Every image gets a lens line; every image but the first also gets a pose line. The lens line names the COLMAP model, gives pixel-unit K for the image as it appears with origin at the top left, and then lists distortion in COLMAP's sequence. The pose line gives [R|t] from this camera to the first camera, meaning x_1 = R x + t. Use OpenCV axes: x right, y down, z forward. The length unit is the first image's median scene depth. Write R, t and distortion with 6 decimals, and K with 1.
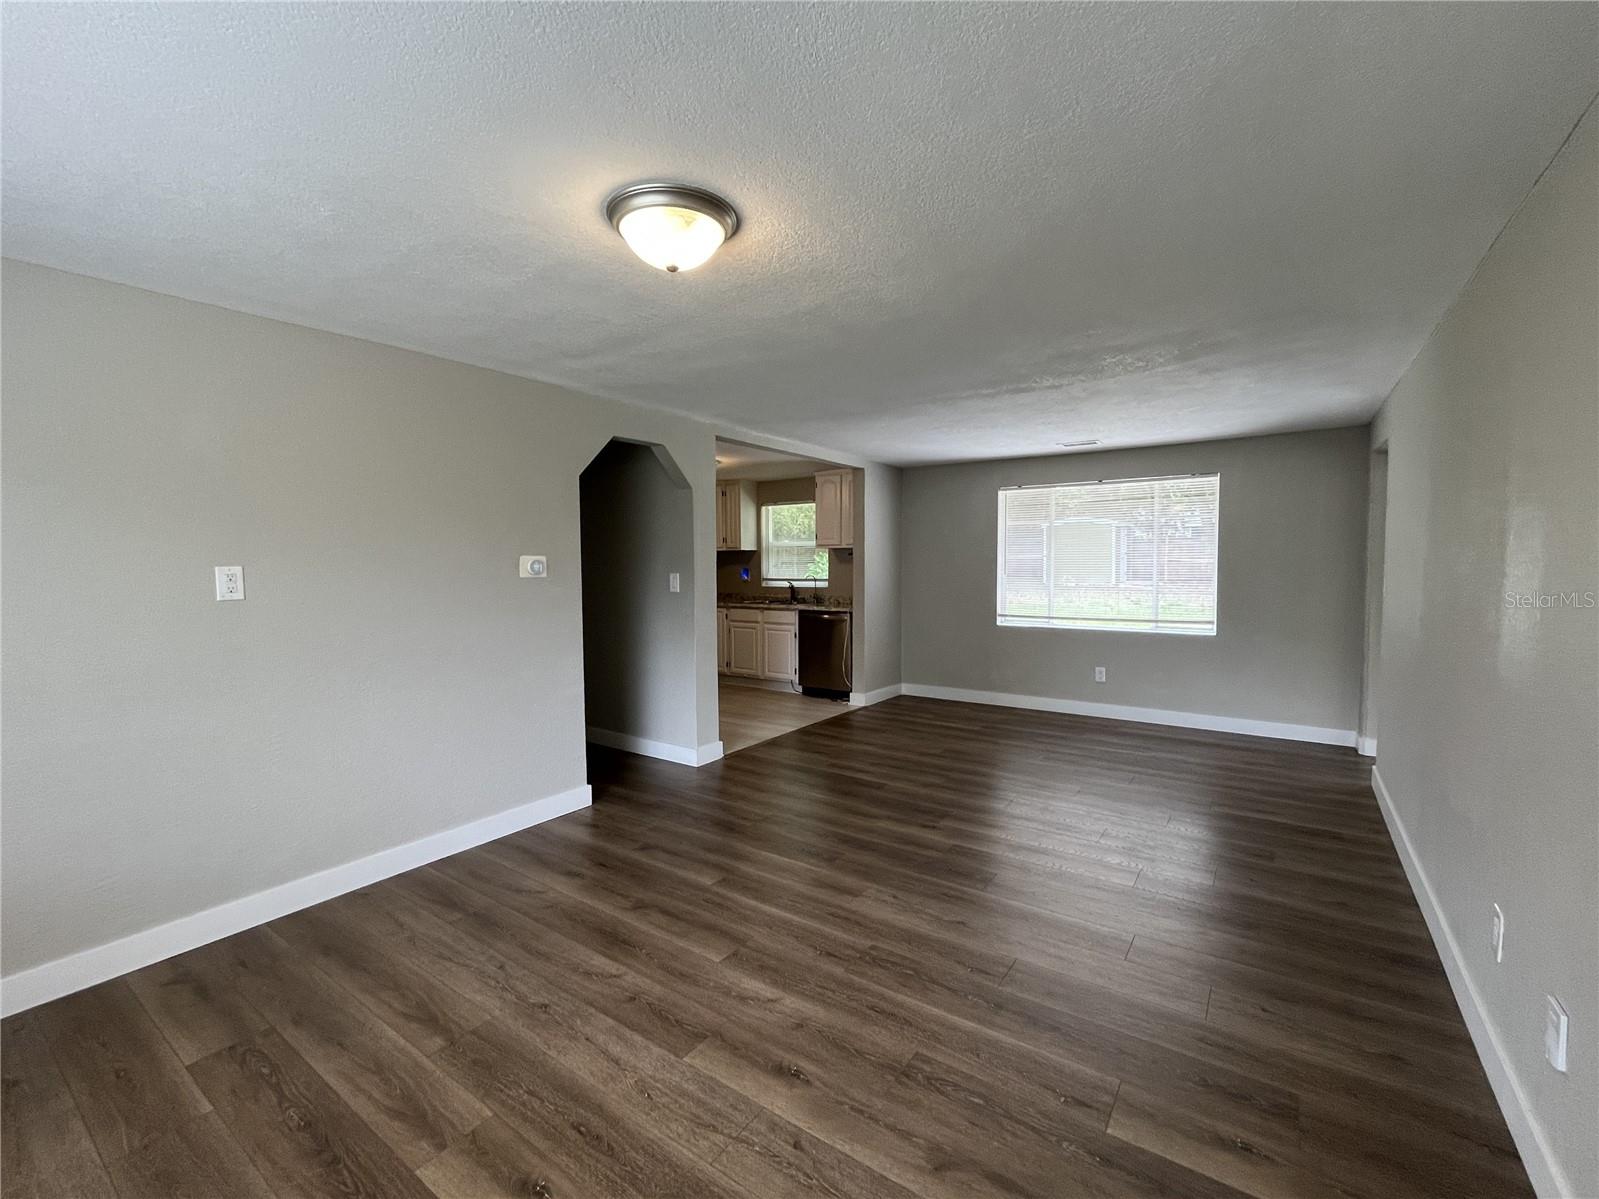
lens RADIAL K [[686.9, 0, 802.6], [0, 686.9, 592.6], [0, 0, 1]] dist [-0.001778, -0.000431]
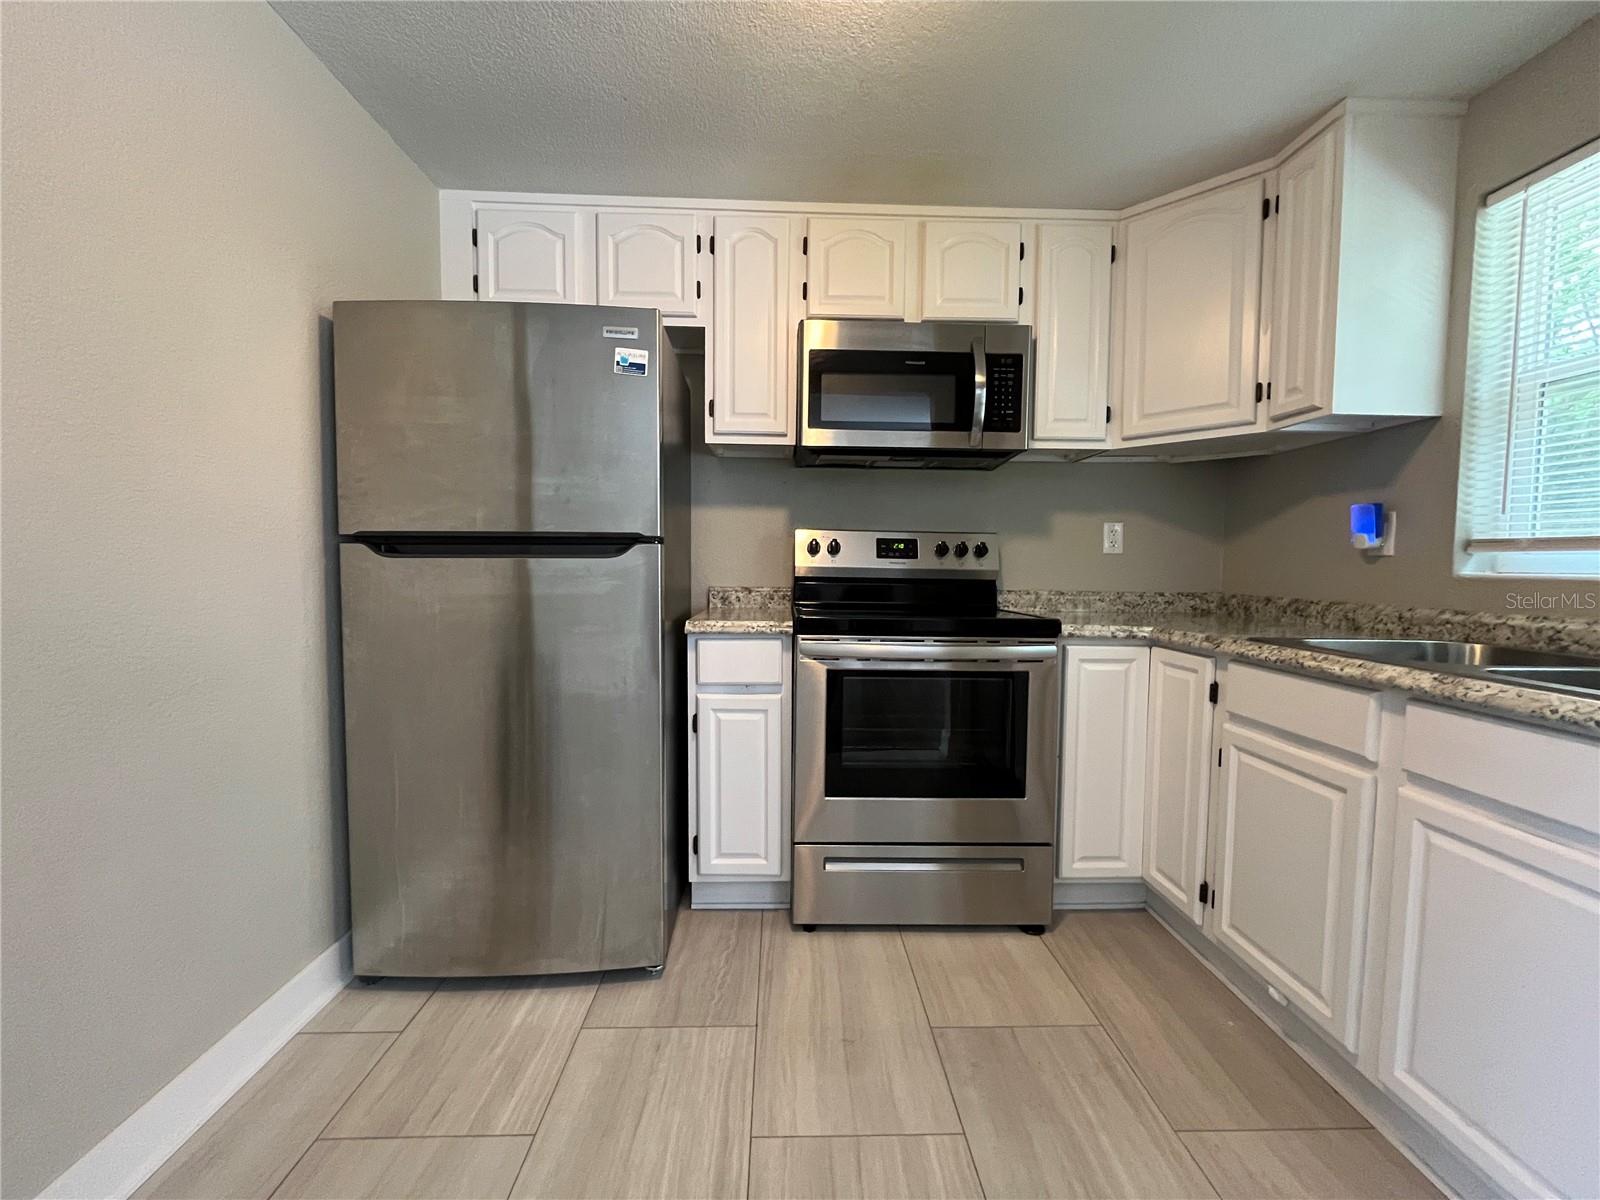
lens RADIAL K [[652.5, 0, 800.5], [0, 652.5, 598.0], [0, 0, 1]] dist [-0.001666, -0.000240]
pose [[0.594941, 0.056577, -0.801776, -0.020561], [-0.051672, 0.998148, 0.032092, 0.002579], [0.802107, 0.022337, 0.596763, 0.901495]]
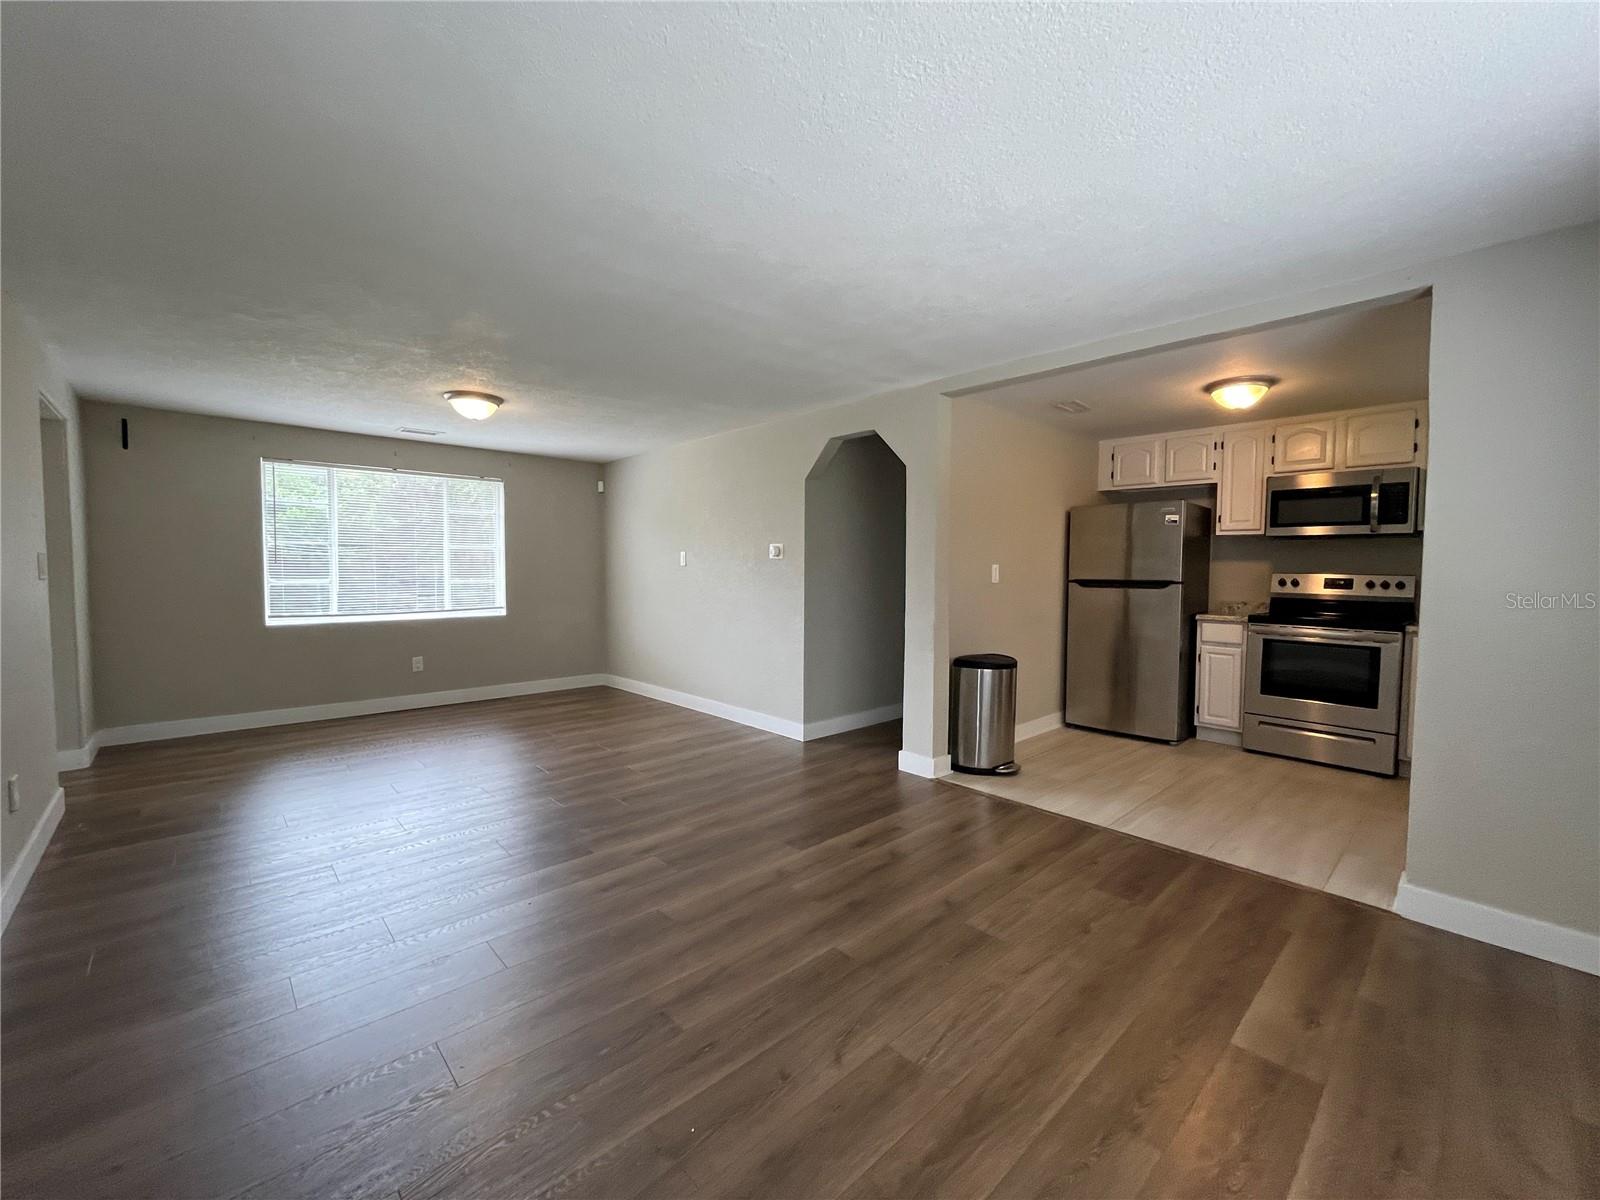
lens RADIAL K [[652.5, 0, 800.5], [0, 652.5, 598.0], [0, 0, 1]] dist [-0.001666, -0.000240]
pose [[-0.207892, 0.053715, -0.976676, 0.518635], [-0.052192, 0.996459, 0.065913, -0.018114], [0.976758, 0.064677, -0.204353, 0.752196]]
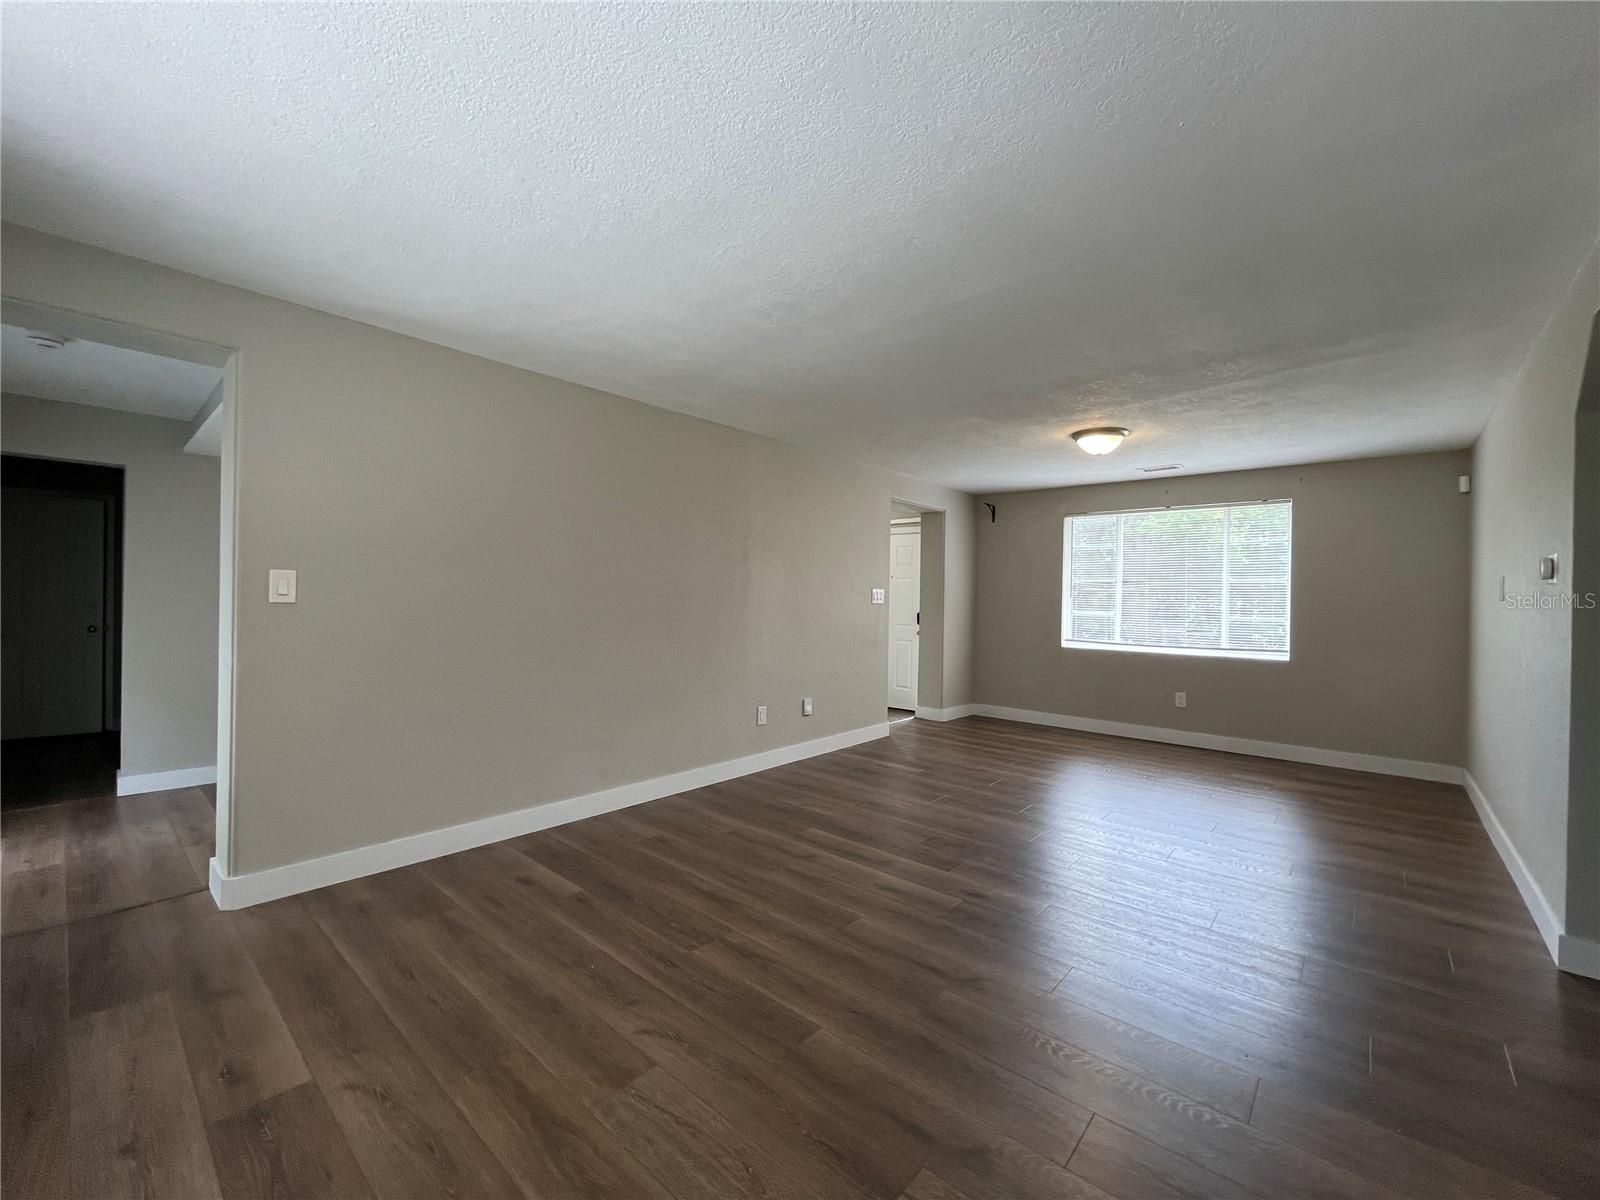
lens RADIAL K [[652.5, 0, 800.5], [0, 652.5, 598.0], [0, 0, 1]] dist [-0.001666, -0.000240]
pose [[-0.993955, -0.008637, 0.109451, 0.172829], [-0.003401, 0.998845, 0.047935, -0.019930], [-0.109739, 0.047273, -0.992836, 0.991263]]
